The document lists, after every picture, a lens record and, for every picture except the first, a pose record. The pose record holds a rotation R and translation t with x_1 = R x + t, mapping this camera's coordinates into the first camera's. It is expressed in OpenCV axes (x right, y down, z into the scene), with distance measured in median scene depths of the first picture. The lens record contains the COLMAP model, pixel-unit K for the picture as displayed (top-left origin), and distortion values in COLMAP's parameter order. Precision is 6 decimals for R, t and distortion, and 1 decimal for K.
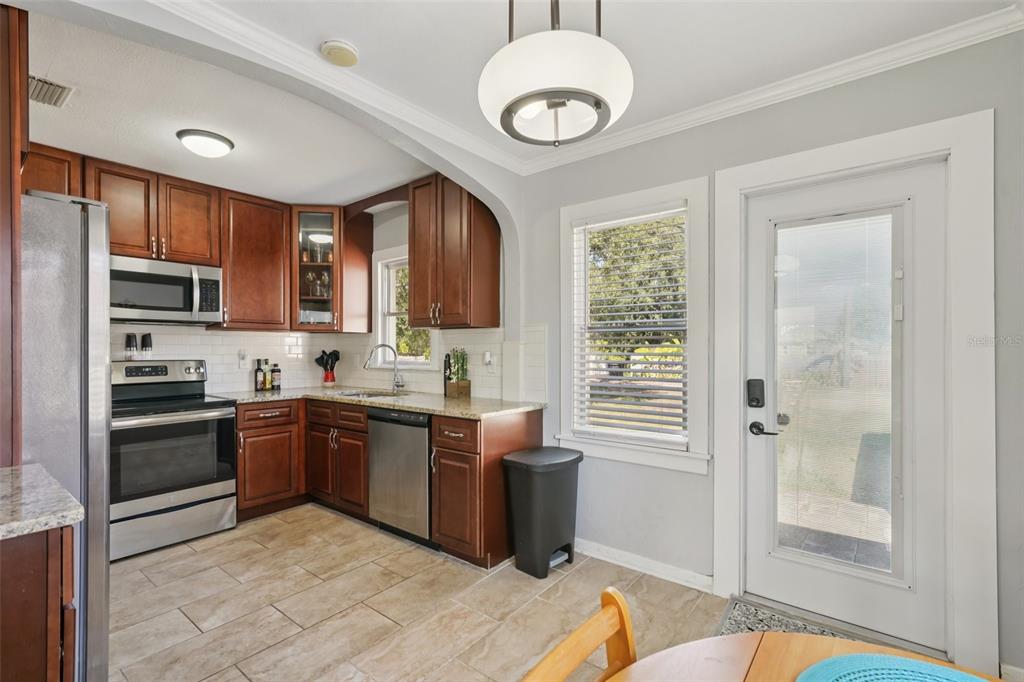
lens RADIAL K [[462.1, 0, 509.3], [0, 462.1, 346.7], [0, 0, 1]] dist [-0.000019, -0.000075]
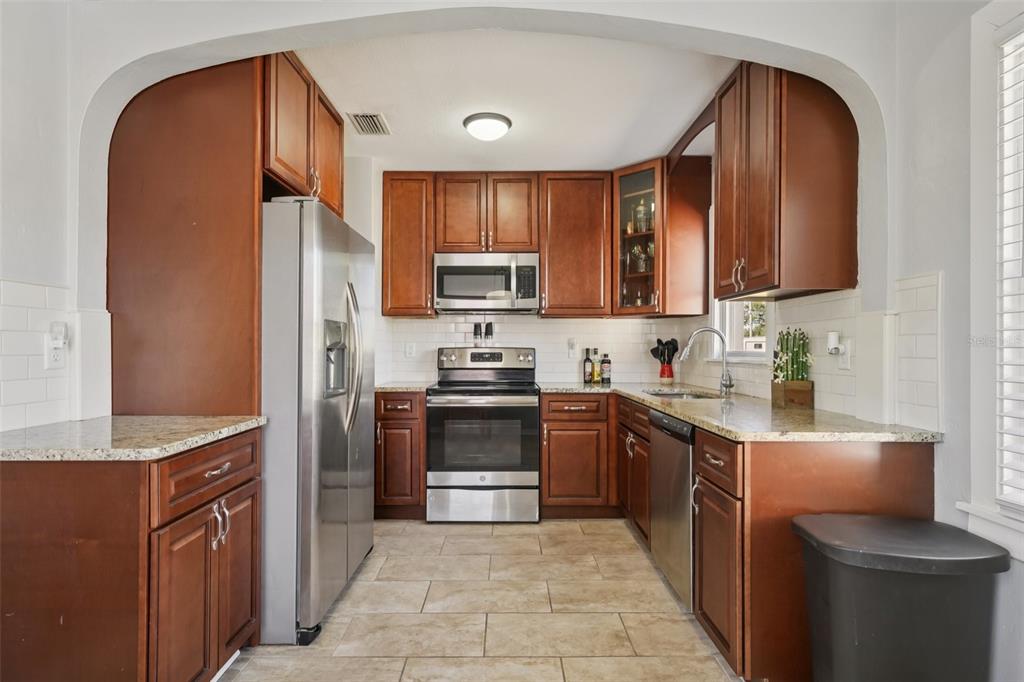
lens RADIAL K [[524.6, 0, 509.7], [0, 524.6, 343.6], [0, 0, 1]] dist [0.002679, 0.000723]
pose [[0.625258, -0.005170, -0.780401, 0.214611], [0.000410, 0.999980, -0.006296, 0.029351], [0.780418, 0.003617, 0.625248, 0.276379]]
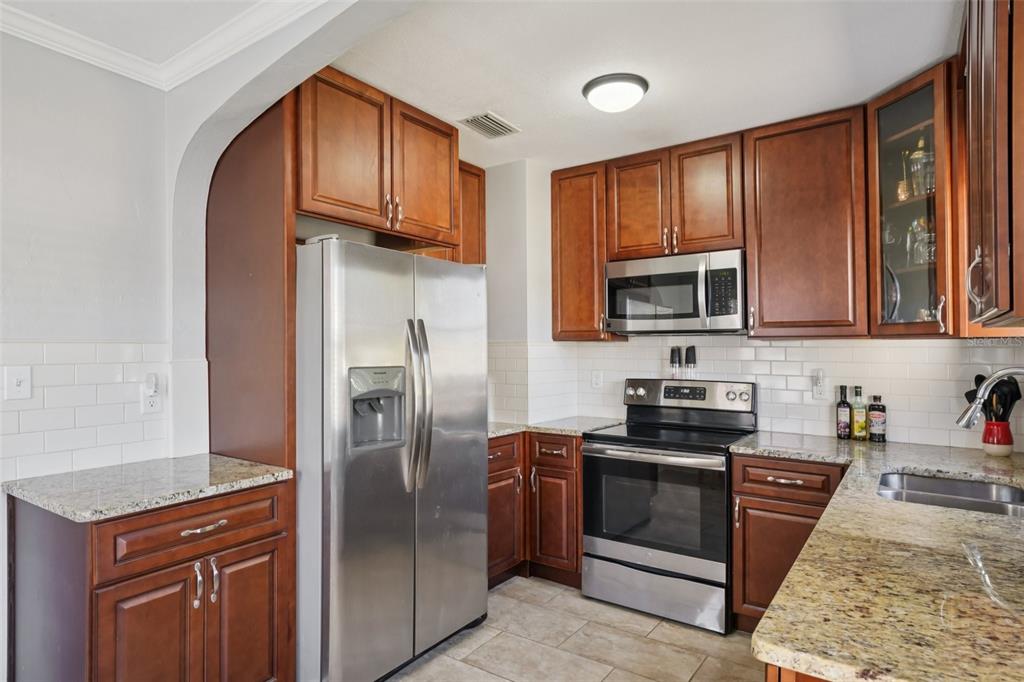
lens RADIAL K [[580.1, 0, 511.3], [0, 580.1, 345.8], [0, 0, 1]] dist [0.019995, -0.001092]
pose [[0.055829, -0.005444, -0.998425, 0.224710], [0.002273, 0.999983, -0.005325, -0.025898], [0.998438, -0.001972, 0.055841, 0.650044]]
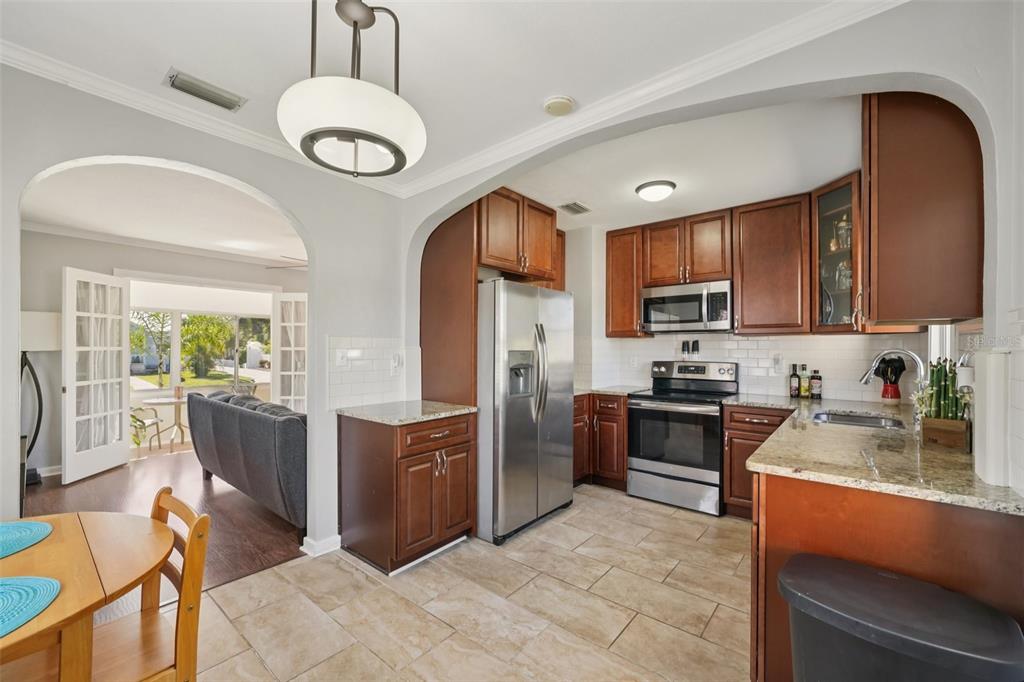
lens RADIAL K [[420.4, 0, 512.8], [0, 420.4, 345.1], [0, 0, 1]] dist [-0.002901, -0.000105]
pose [[-0.017866, -0.004461, -0.999830, 0.413135], [0.002532, 0.999987, -0.004507, -0.012169], [0.999837, -0.002612, -0.017855, 0.527961]]
